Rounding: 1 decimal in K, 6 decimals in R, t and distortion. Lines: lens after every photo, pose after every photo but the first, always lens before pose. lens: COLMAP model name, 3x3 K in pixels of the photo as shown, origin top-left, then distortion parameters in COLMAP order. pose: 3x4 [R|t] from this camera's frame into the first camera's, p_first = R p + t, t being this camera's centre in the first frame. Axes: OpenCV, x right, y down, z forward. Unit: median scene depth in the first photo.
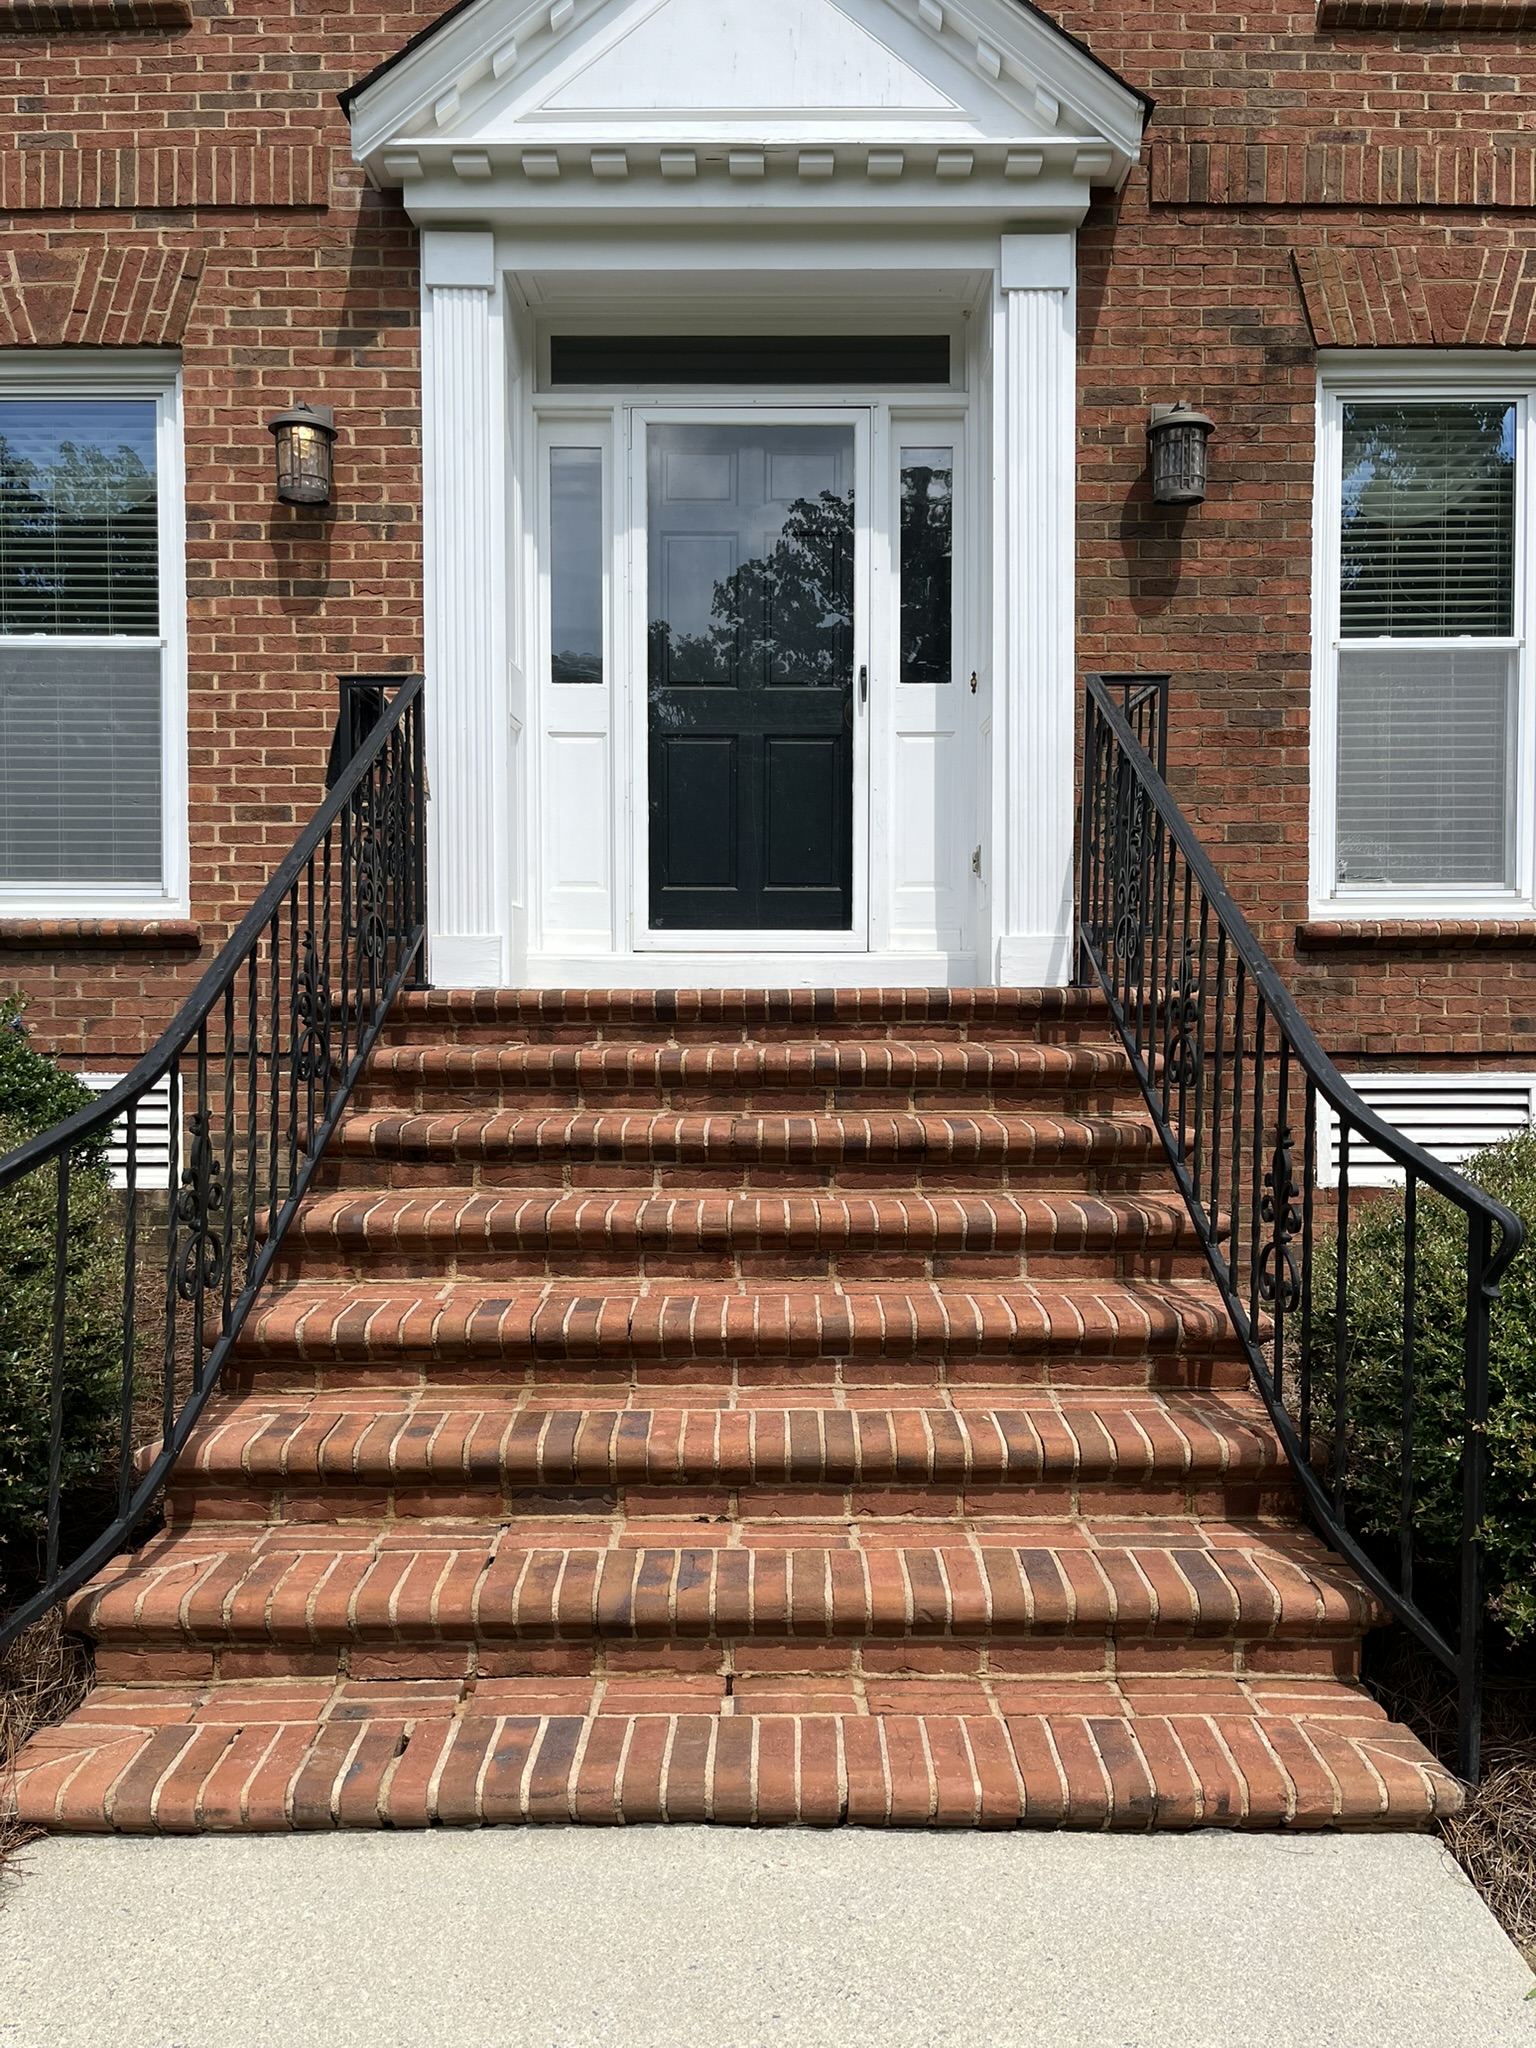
lens RADIAL K [[1548.2, 0, 773.3], [0, 1548.2, 1029.3], [0, 0, 1]] dist [0.040631, -0.037385]
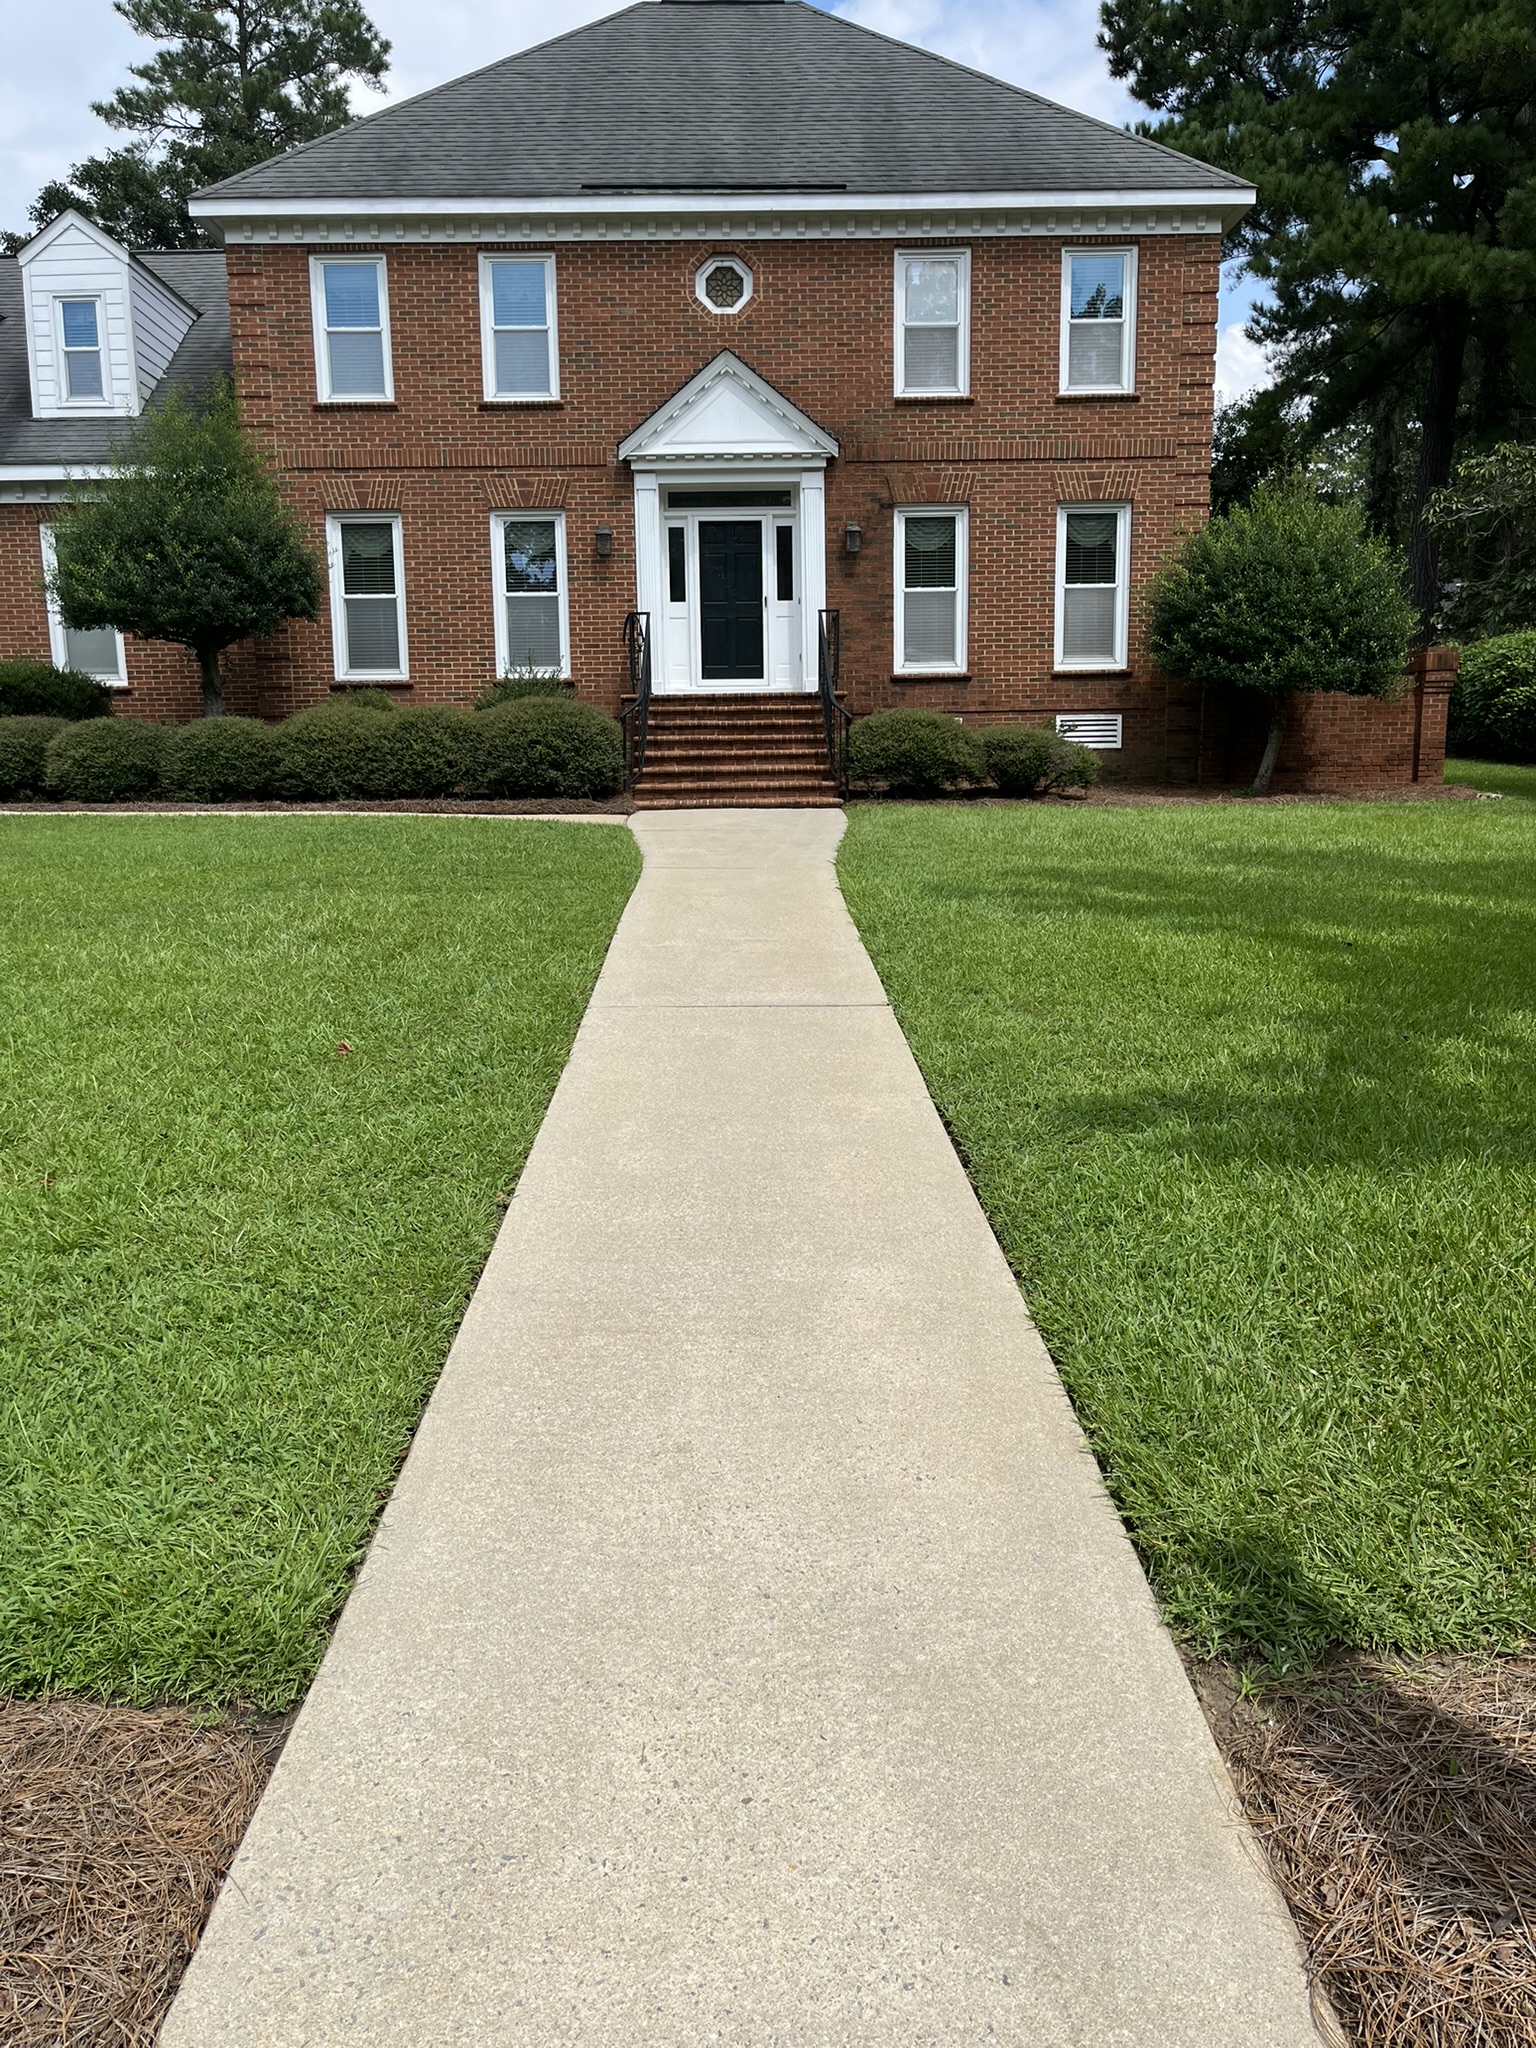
lens RADIAL K [[1548.2, 0, 754.8], [0, 1548.2, 1027.2], [0, 0, 1]] dist [0.040631, -0.037385]
pose [[0.999775, -0.017216, 0.012430, -0.023269], [0.015245, 0.989434, 0.144179, 0.211218], [-0.014781, -0.143957, 0.989474, -2.584743]]
